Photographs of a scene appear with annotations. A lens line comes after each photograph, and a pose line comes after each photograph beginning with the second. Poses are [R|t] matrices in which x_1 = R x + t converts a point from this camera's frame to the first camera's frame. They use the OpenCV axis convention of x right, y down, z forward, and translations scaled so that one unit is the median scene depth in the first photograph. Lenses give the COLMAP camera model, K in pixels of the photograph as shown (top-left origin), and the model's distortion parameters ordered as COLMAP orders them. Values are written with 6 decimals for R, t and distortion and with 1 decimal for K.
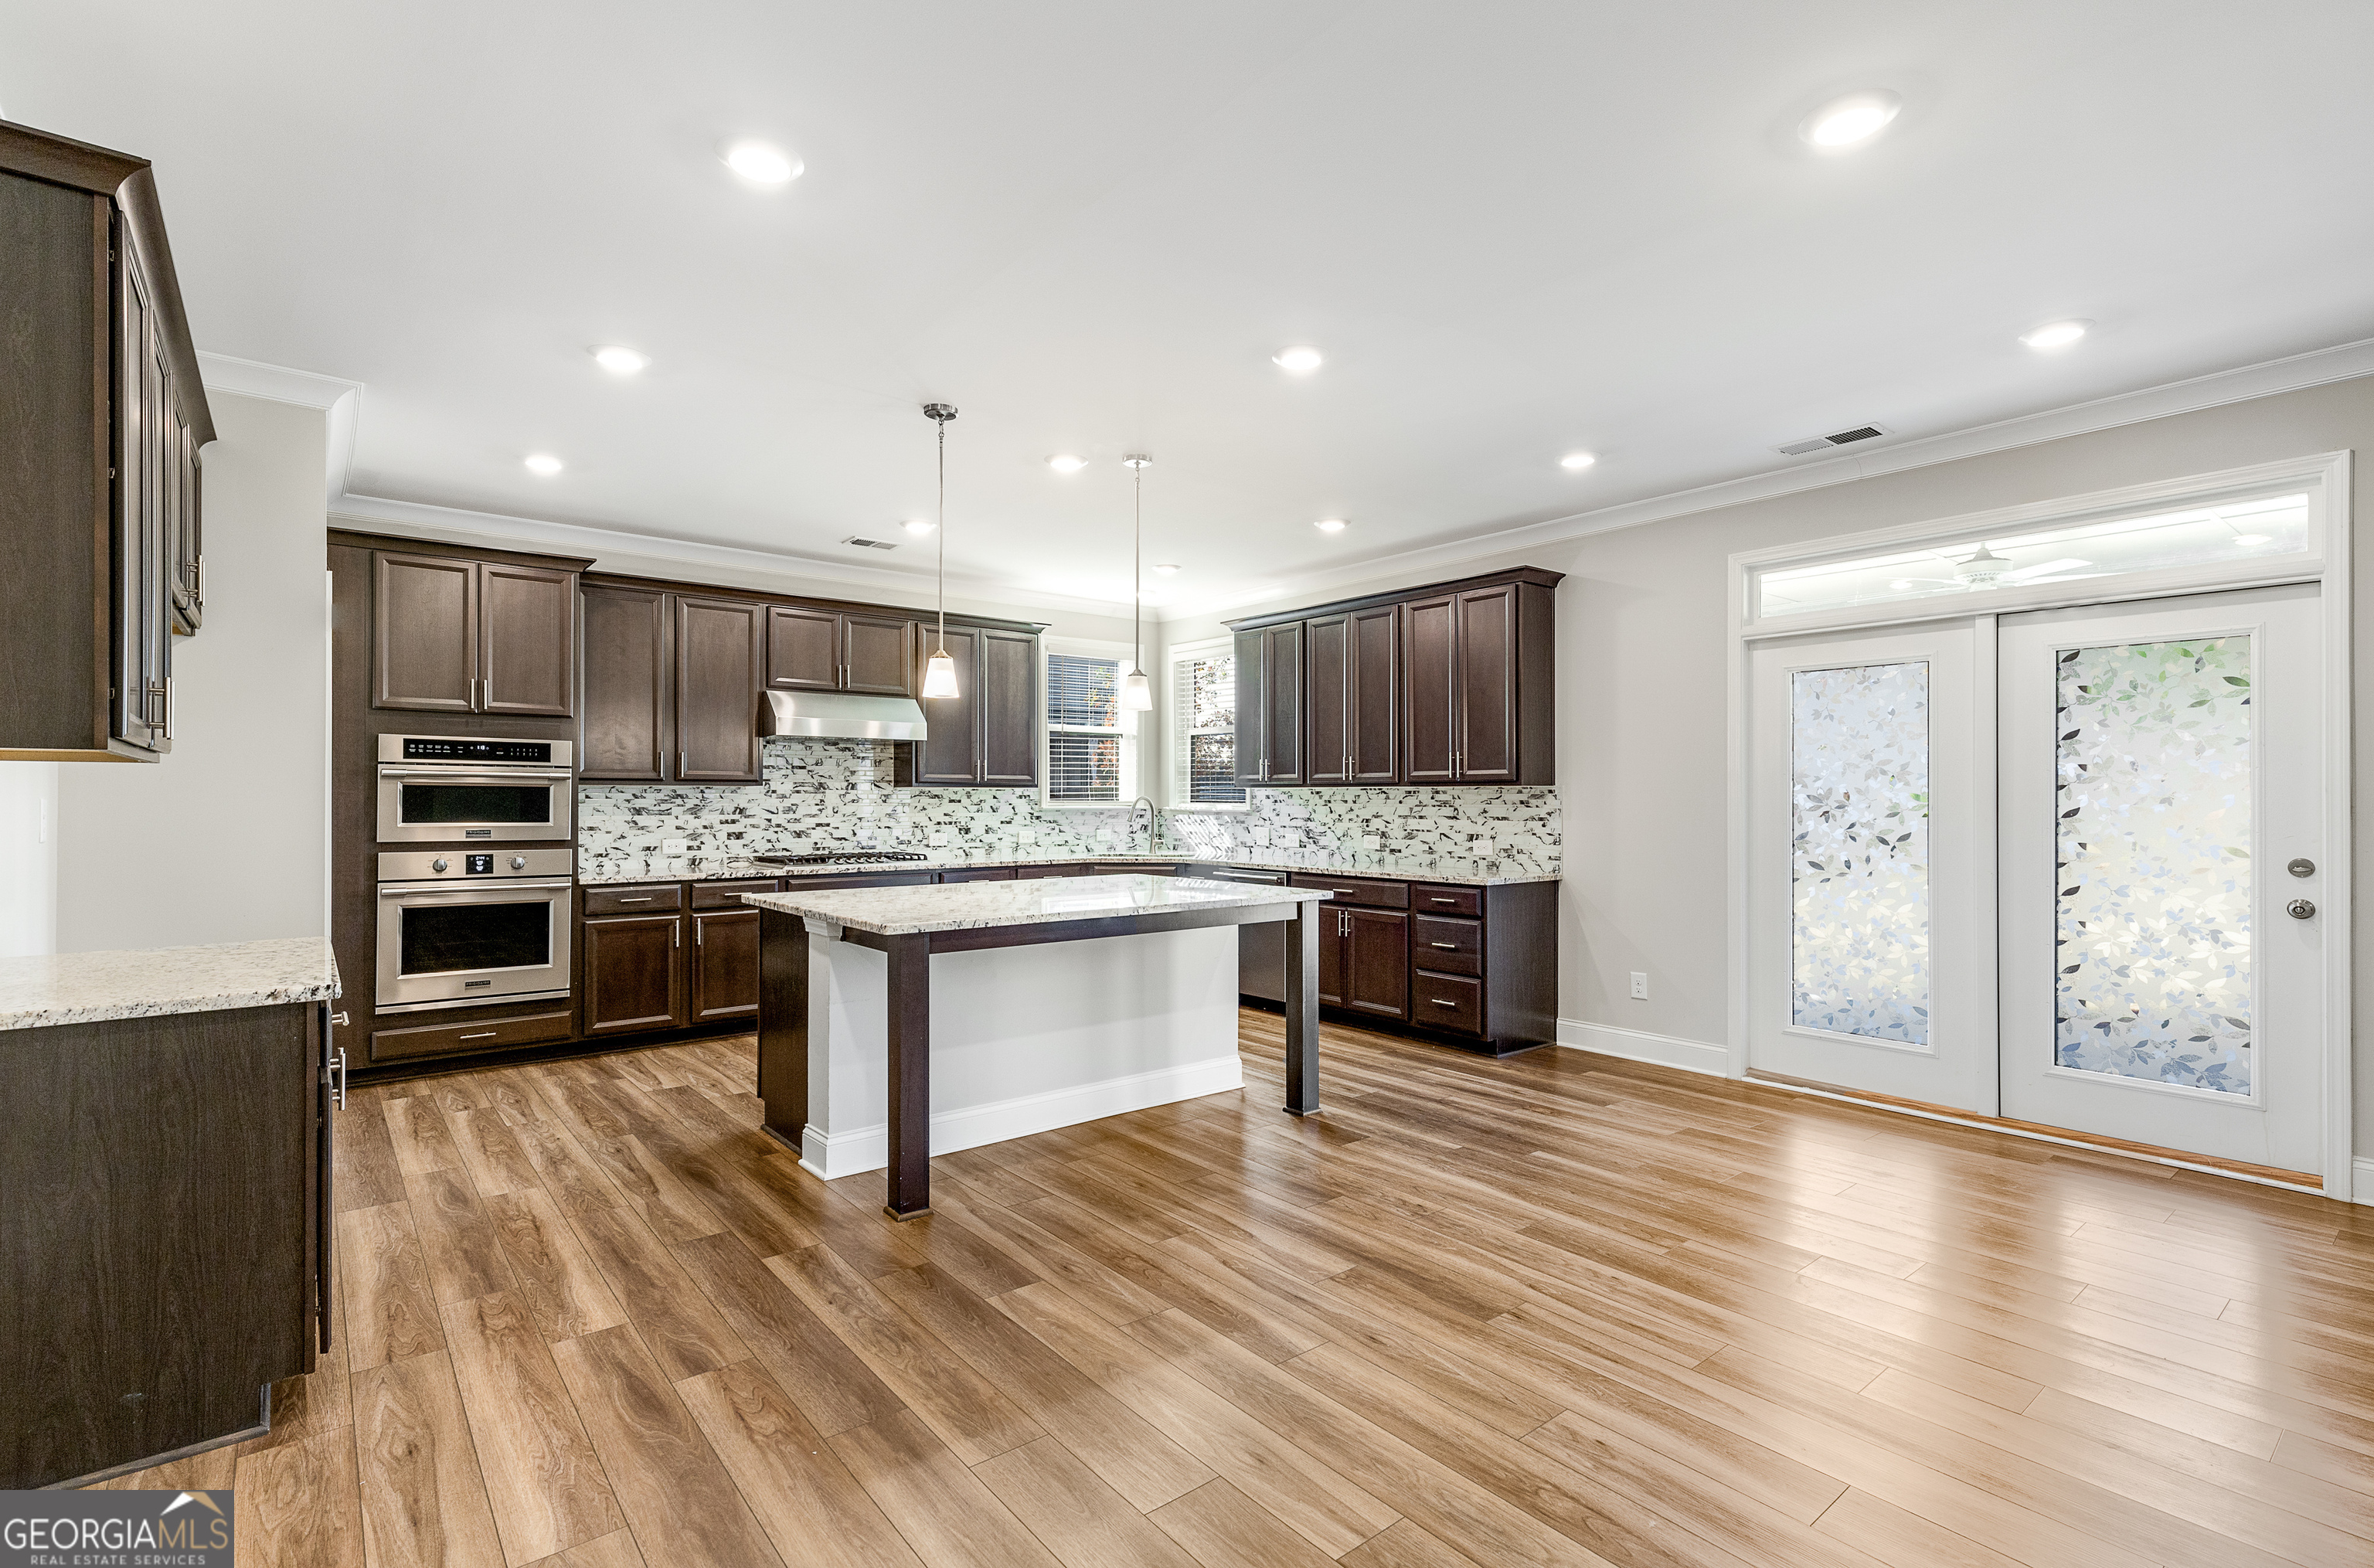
lens RADIAL K [[1091.4, 0, 1203.2], [0, 1091.4, 793.8], [0, 0, 1]] dist [0.011460, -0.000340]
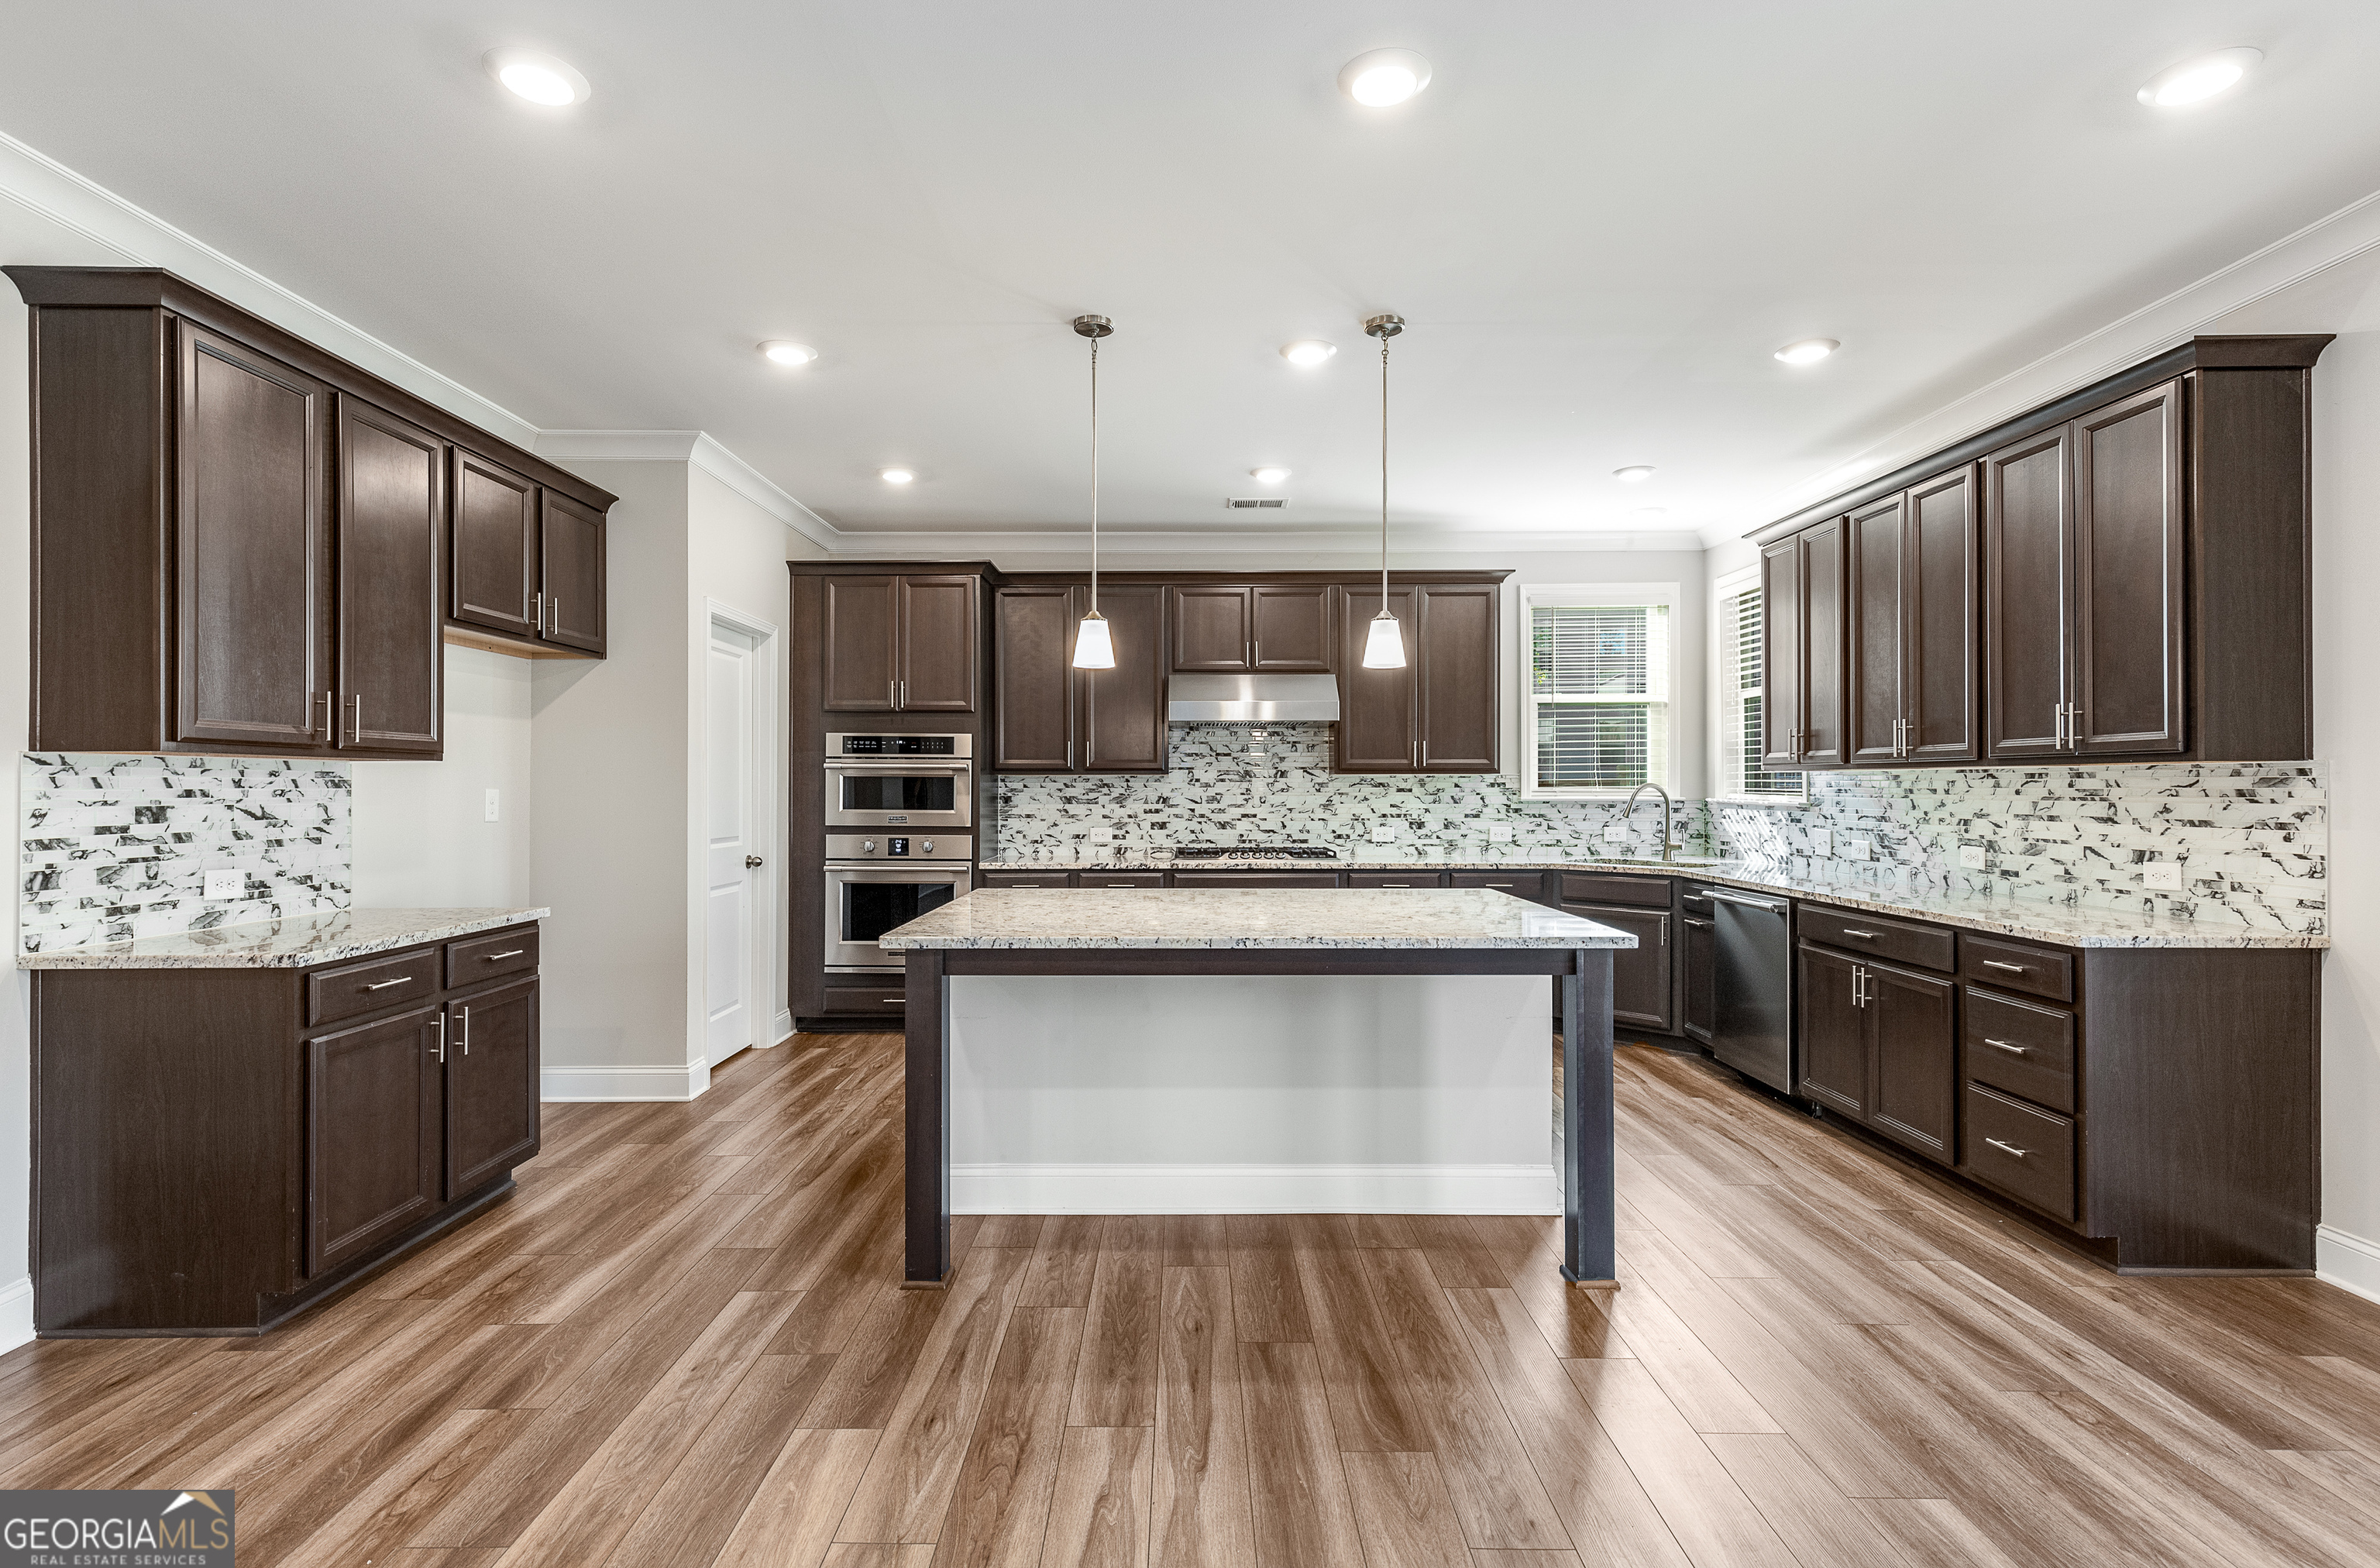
lens RADIAL K [[1124.4, 0, 1179.6], [0, 1124.4, 781.7], [0, 0, 1]] dist [0.013247, -0.001635]
pose [[0.771904, -0.004485, -0.635724, 0.251699], [0.004521, 0.999989, -0.001565, 0.000874], [0.635723, -0.001666, 0.771915, 0.263525]]
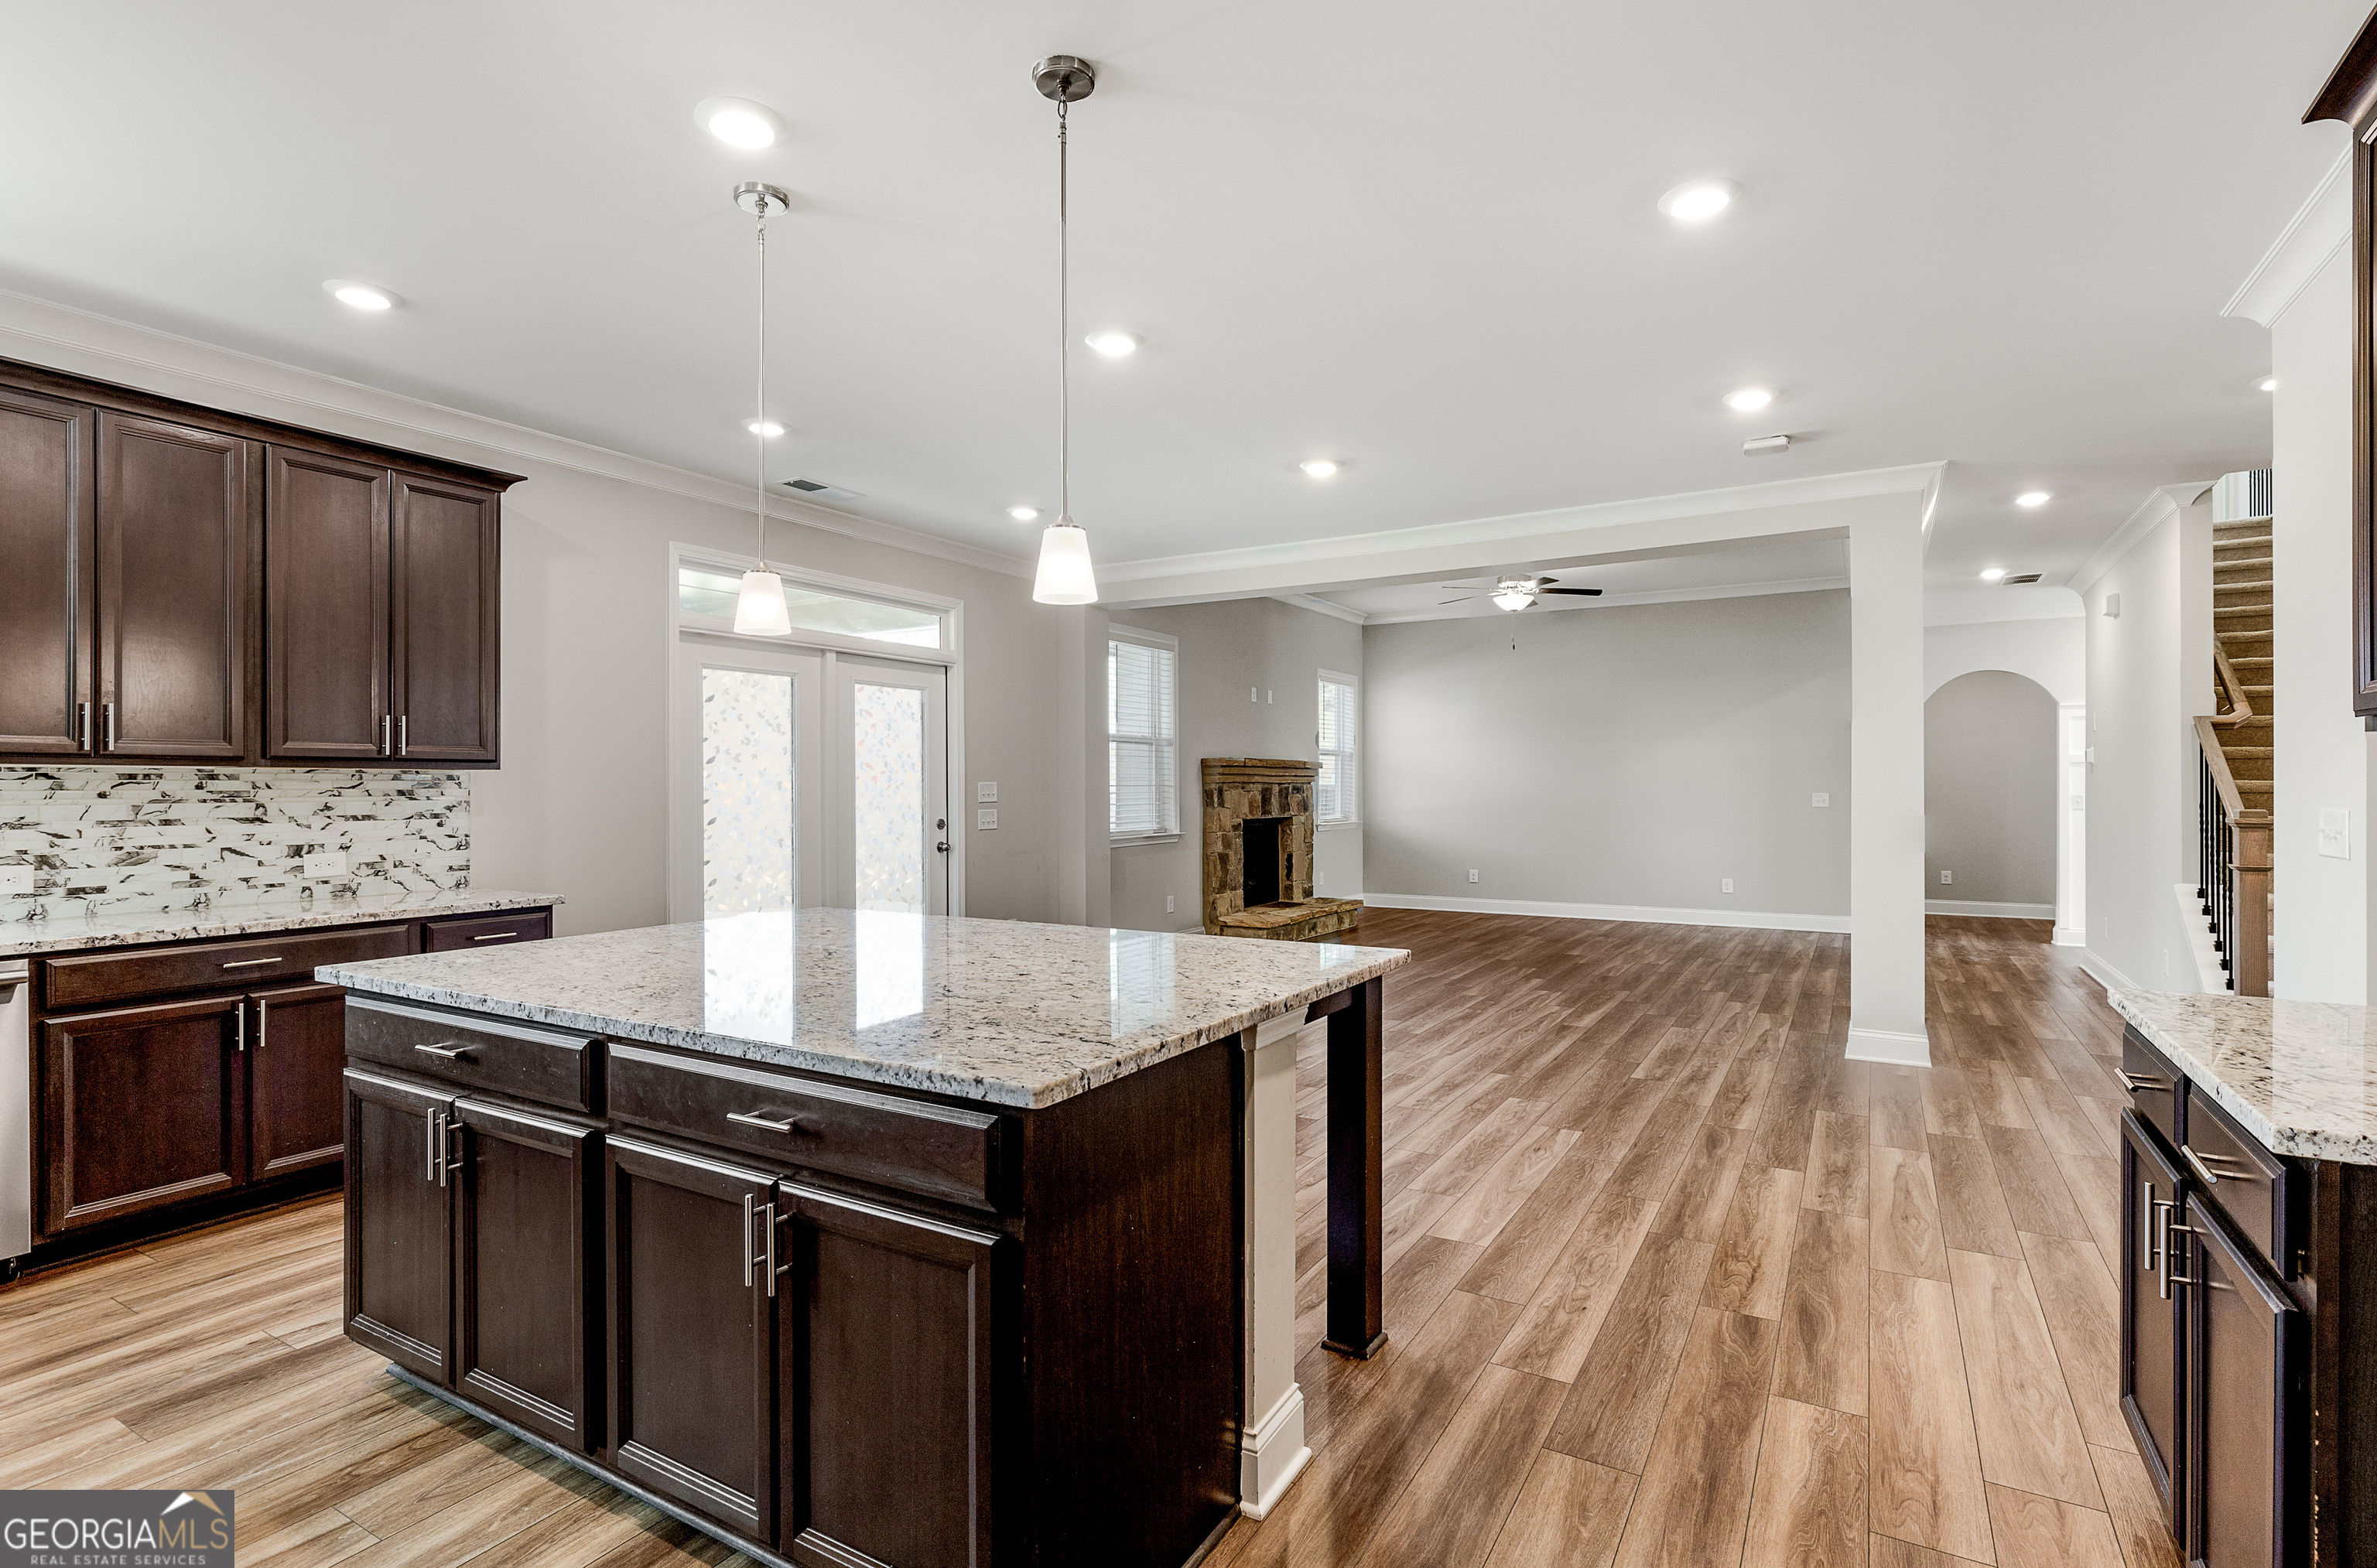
lens RADIAL K [[1147.5, 0, 1149.0], [0, 1147.5, 786.3], [0, 0, 1]] dist [0.000488, -0.000183]
pose [[-0.316249, -0.000755, 0.948676, -0.560000], [-0.002229, 0.999998, 0.000052, 0.002677], [-0.948674, -0.002098, -0.316250, 0.801202]]
